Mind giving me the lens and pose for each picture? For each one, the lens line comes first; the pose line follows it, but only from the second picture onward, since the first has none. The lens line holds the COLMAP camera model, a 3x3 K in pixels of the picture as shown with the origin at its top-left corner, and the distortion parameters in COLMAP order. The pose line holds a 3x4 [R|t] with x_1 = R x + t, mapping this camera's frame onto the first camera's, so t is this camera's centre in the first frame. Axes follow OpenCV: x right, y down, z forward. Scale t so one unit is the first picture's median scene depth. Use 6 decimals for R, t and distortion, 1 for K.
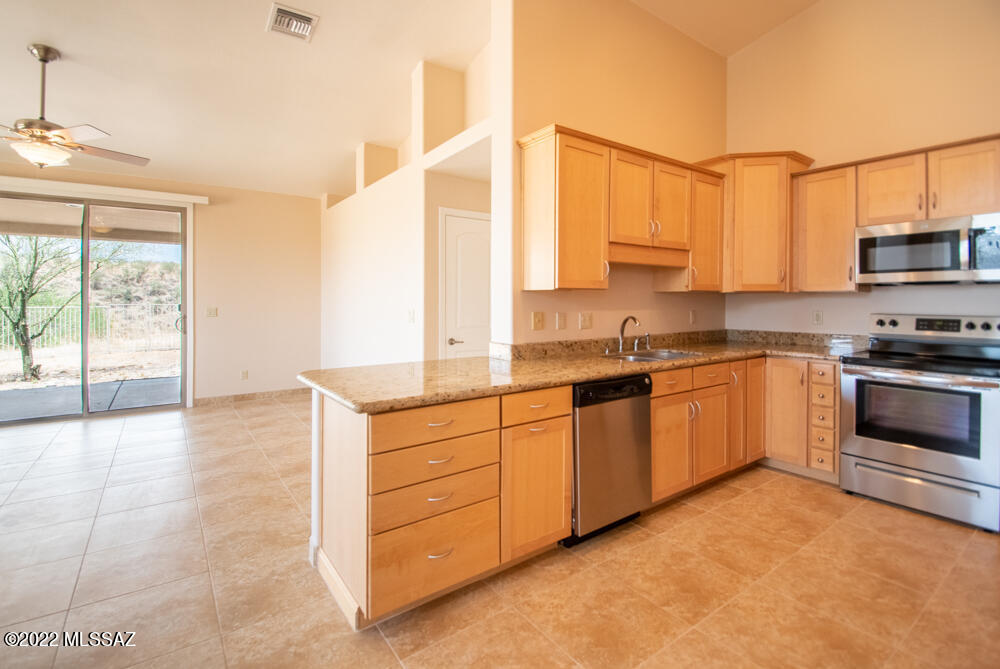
lens RADIAL K [[457.7, 0, 482.7], [0, 457.7, 303.3], [0, 0, 1]] dist [-0.001097, -0.003132]
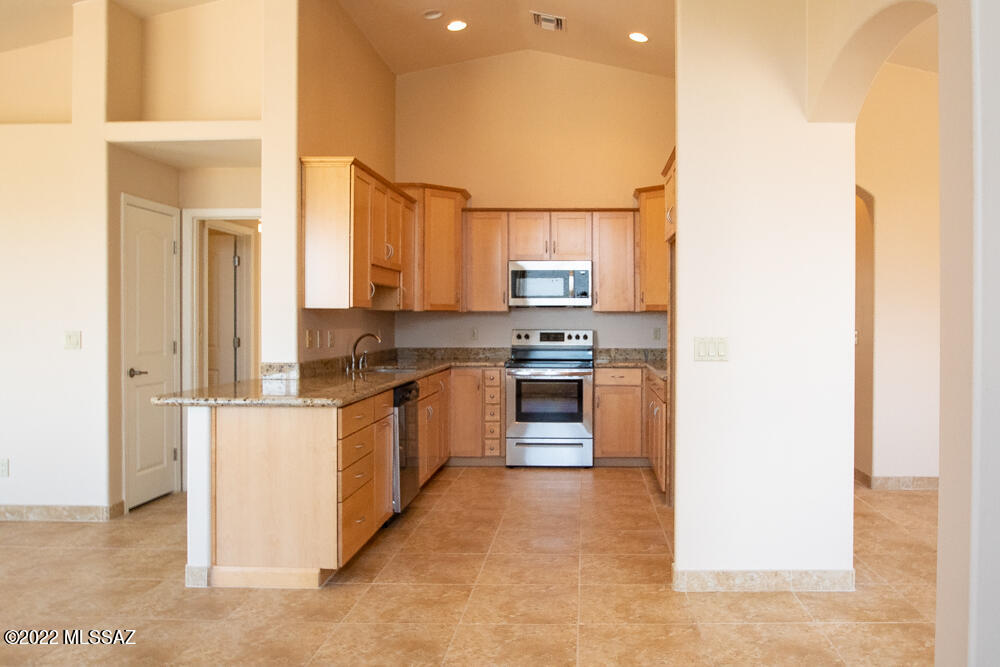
lens RADIAL K [[767.3, 0, 588.2], [0, 767.3, 325.4], [0, 0, 1]] dist [-0.037556, -0.005076]
pose [[0.574121, -0.005299, 0.818753, -0.856855], [0.002638, 0.999986, 0.004622, 0.002595], [-0.818766, -0.000494, 0.574127, -0.427318]]
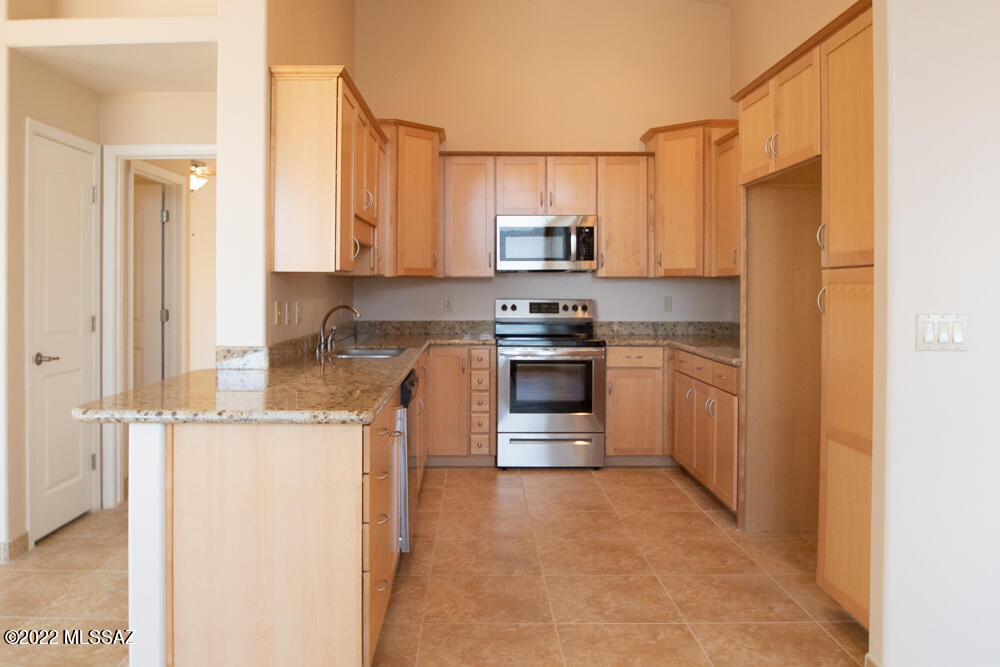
lens RADIAL K [[767.3, 0, 488.4], [0, 767.3, 286.0], [0, 0, 1]] dist [-0.037556, -0.005076]
pose [[0.575375, 0.001246, 0.817889, -0.670159], [0.003692, 0.999985, -0.004120, 0.000413], [-0.817882, 0.005390, 0.575361, 0.013400]]
